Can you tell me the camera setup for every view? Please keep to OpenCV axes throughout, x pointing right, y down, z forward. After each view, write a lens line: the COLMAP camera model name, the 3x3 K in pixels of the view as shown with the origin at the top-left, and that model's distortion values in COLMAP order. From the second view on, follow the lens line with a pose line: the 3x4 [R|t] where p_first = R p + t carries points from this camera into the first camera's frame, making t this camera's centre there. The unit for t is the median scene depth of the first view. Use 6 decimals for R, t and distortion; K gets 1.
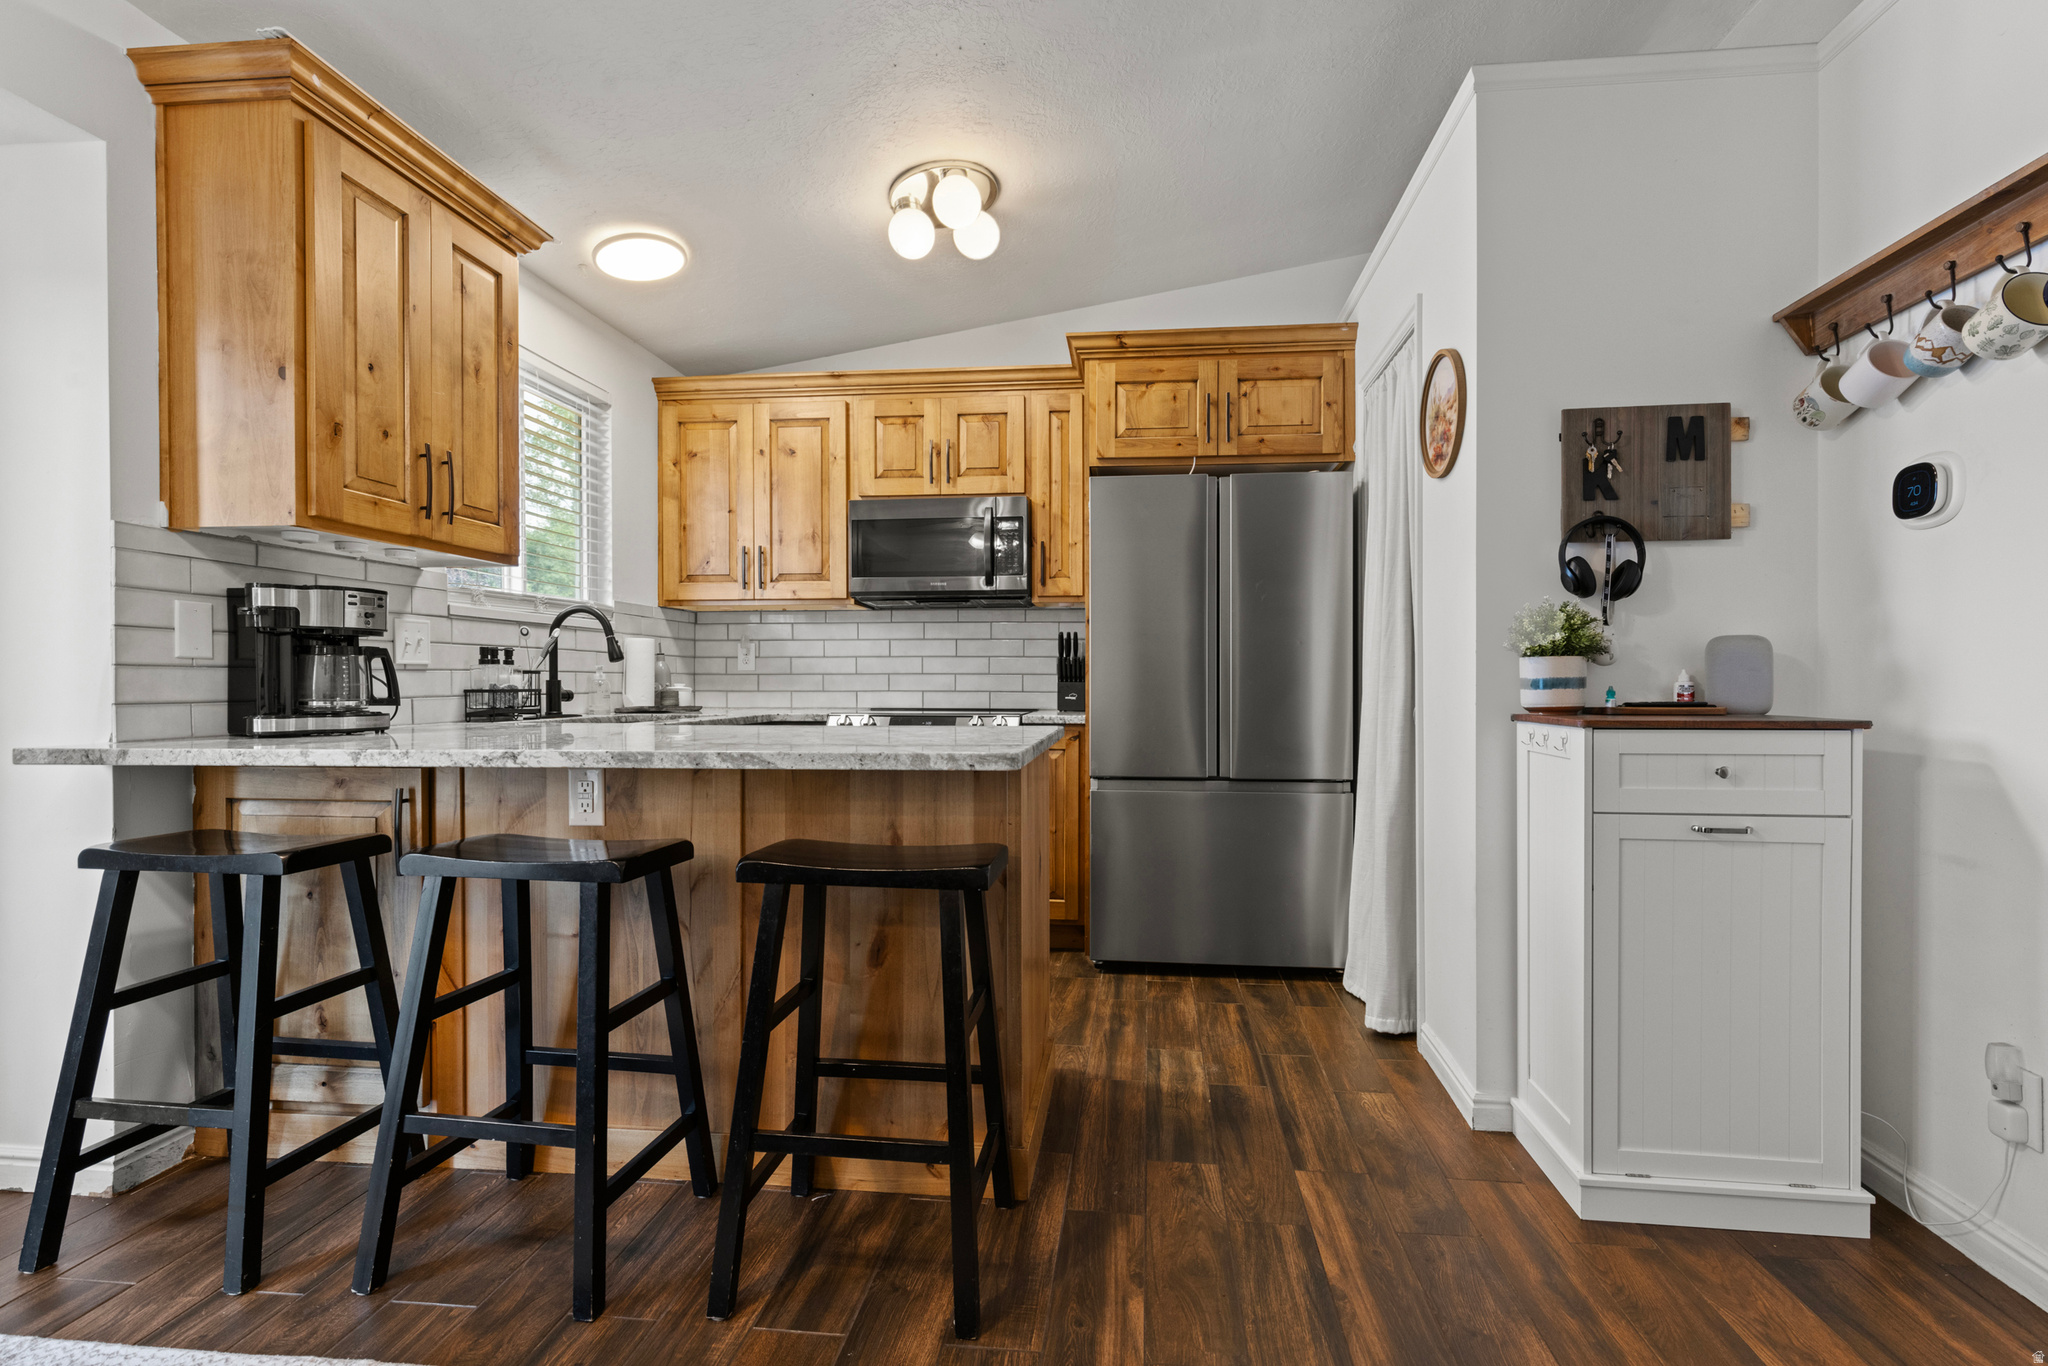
lens RADIAL K [[928.1, 0, 1034.4], [0, 928.1, 683.7], [0, 0, 1]] dist [-0.002136, -0.000065]
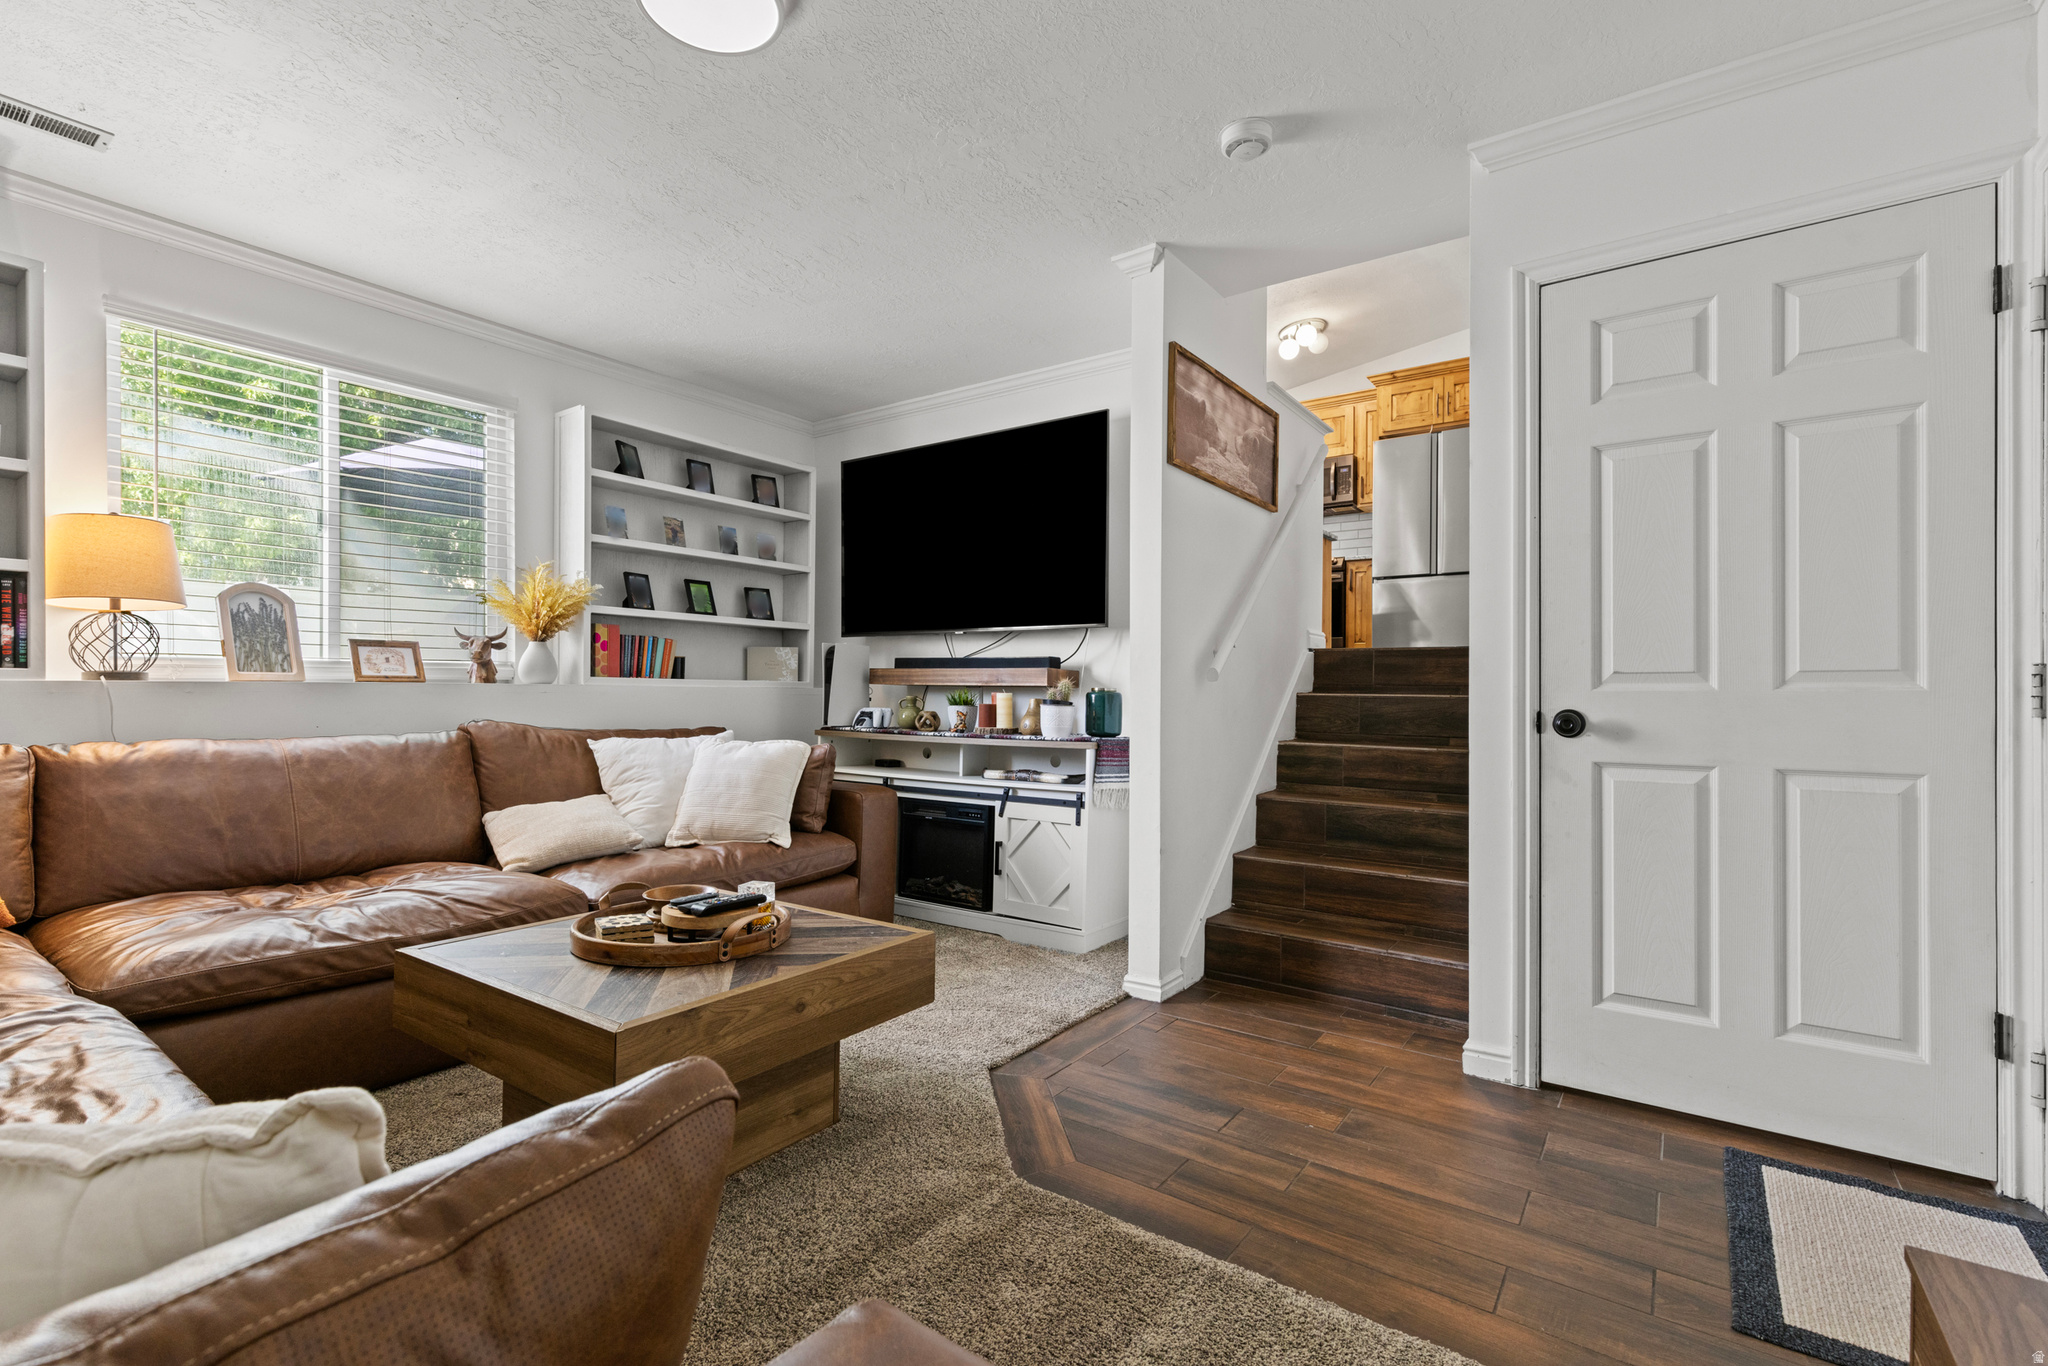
lens RADIAL K [[928.1, 0, 1019.4], [0, 928.1, 692.1], [0, 0, 1]] dist [-0.002136, -0.000065]
pose [[0.881425, 0.004152, -0.472306, 0.560928], [-0.007656, 0.999956, -0.005497, 0.612076], [0.472262, 0.008461, 0.881418, -2.074412]]
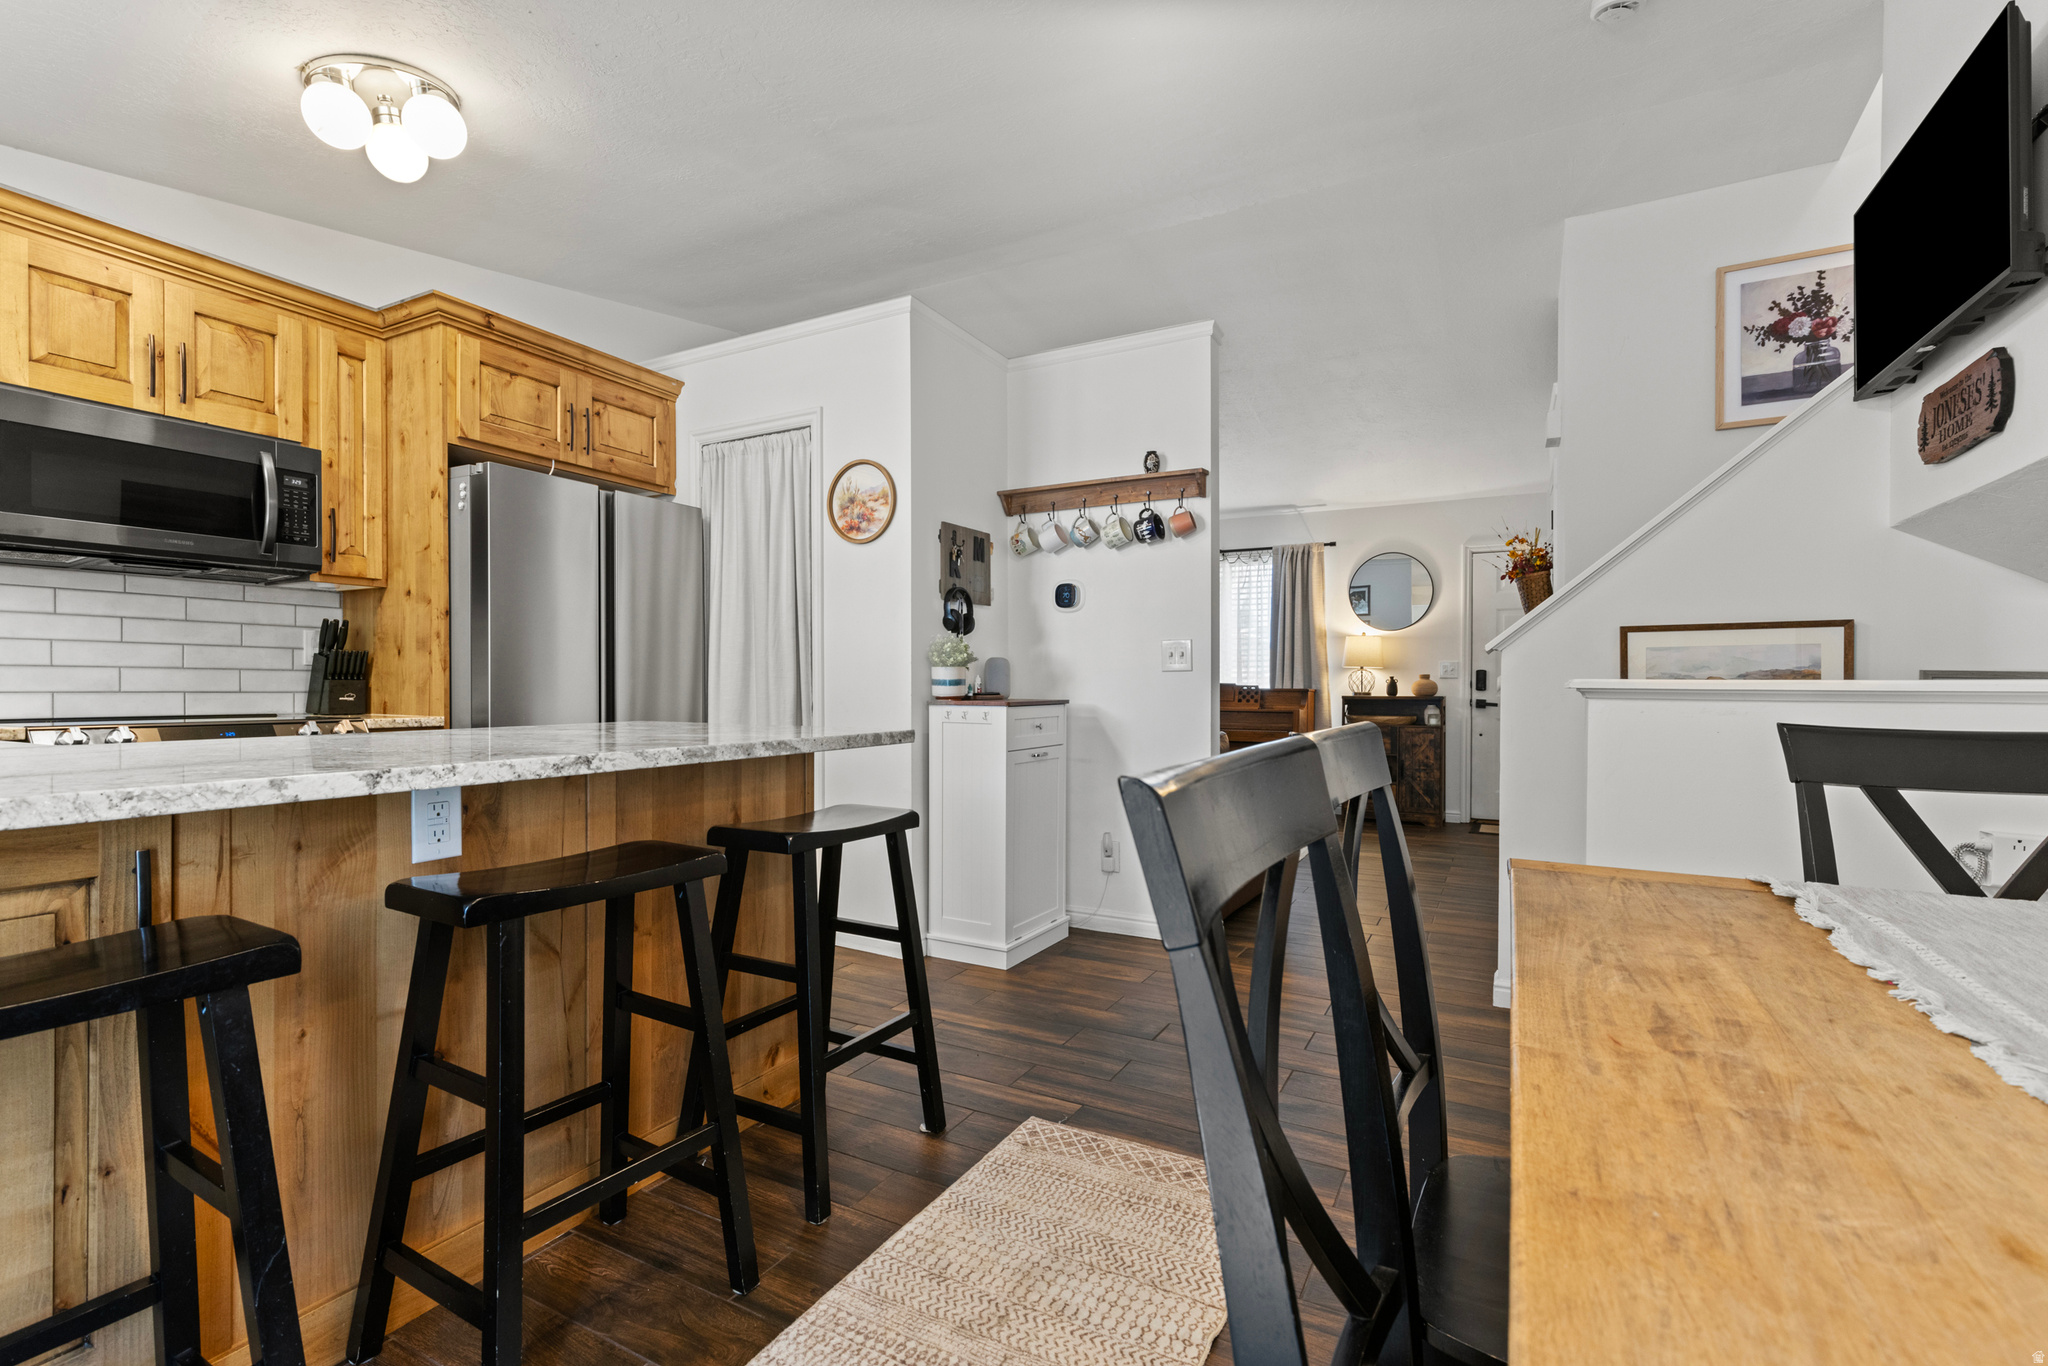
lens RADIAL K [[928.1, 0, 1014.1], [0, 928.1, 685.0], [0, 0, 1]] dist [-0.002136, -0.000065]
pose [[0.376481, 0.000801, 0.926424, -0.955906], [-0.000743, 1.000000, -0.000563, 0.005525], [-0.926424, -0.000477, 0.376482, 0.238421]]
